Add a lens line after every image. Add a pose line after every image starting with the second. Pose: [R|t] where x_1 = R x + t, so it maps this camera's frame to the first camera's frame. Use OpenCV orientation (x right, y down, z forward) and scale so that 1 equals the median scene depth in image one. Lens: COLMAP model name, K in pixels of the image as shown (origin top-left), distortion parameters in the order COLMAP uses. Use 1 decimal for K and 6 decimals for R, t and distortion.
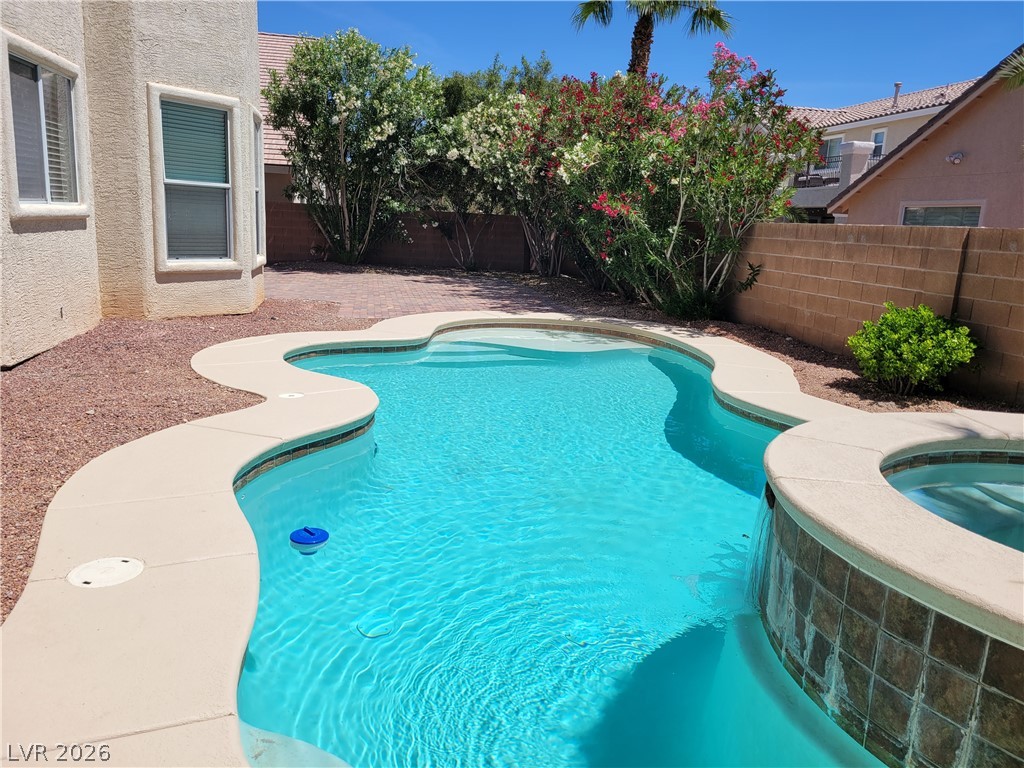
lens RADIAL K [[773.3, 0, 511.2], [0, 773.3, 377.1], [0, 0, 1]] dist [0.061839, -0.053196]
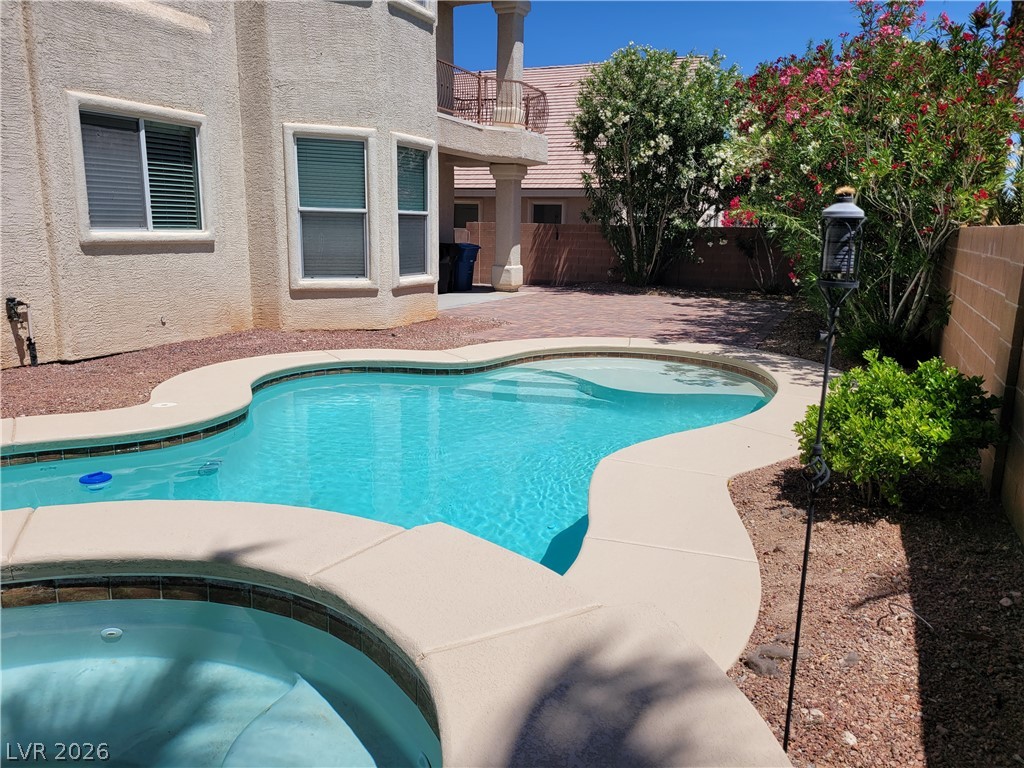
lens RADIAL K [[773.3, 0, 512.6], [0, 773.3, 389.1], [0, 0, 1]] dist [0.061839, -0.053196]
pose [[0.824226, 0.083287, -0.560103, 0.447776], [-0.090922, 0.995756, 0.014272, -0.034985], [0.558914, 0.039163, 0.828300, 0.245301]]
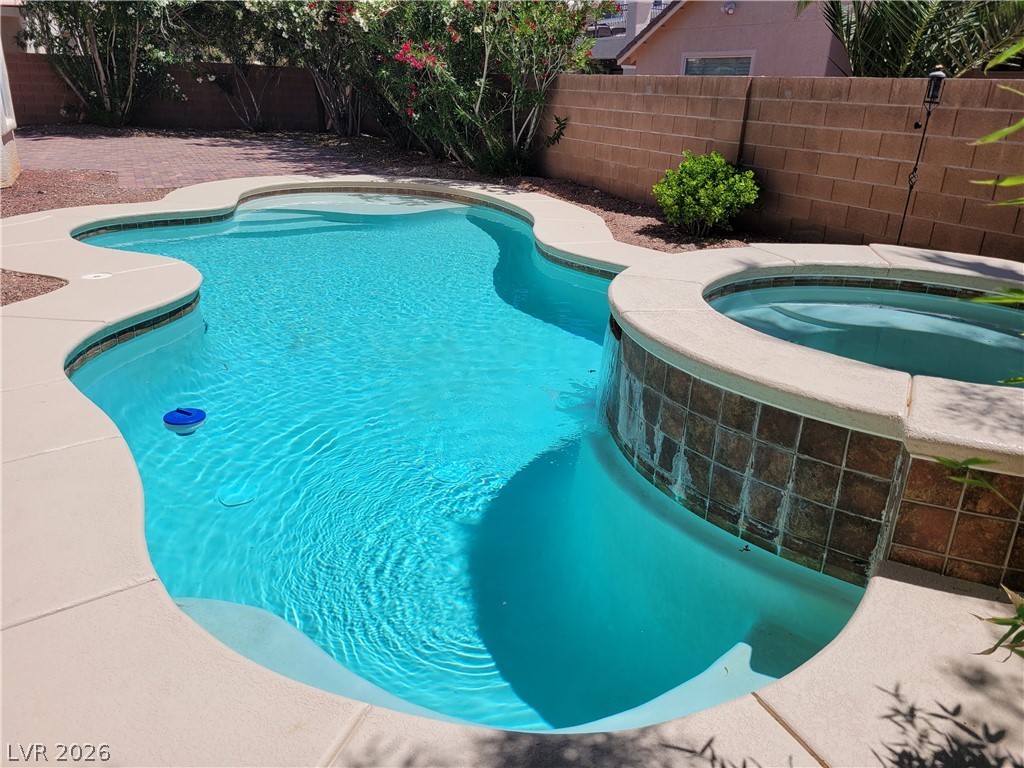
lens RADIAL K [[773.3, 0, 519.7], [0, 773.3, 377.7], [0, 0, 1]] dist [0.061839, -0.053196]
pose [[0.963747, -0.105053, 0.245265, -0.028175], [0.061465, 0.981916, 0.179060, 0.004199], [-0.259641, -0.157493, 0.952776, -0.012783]]
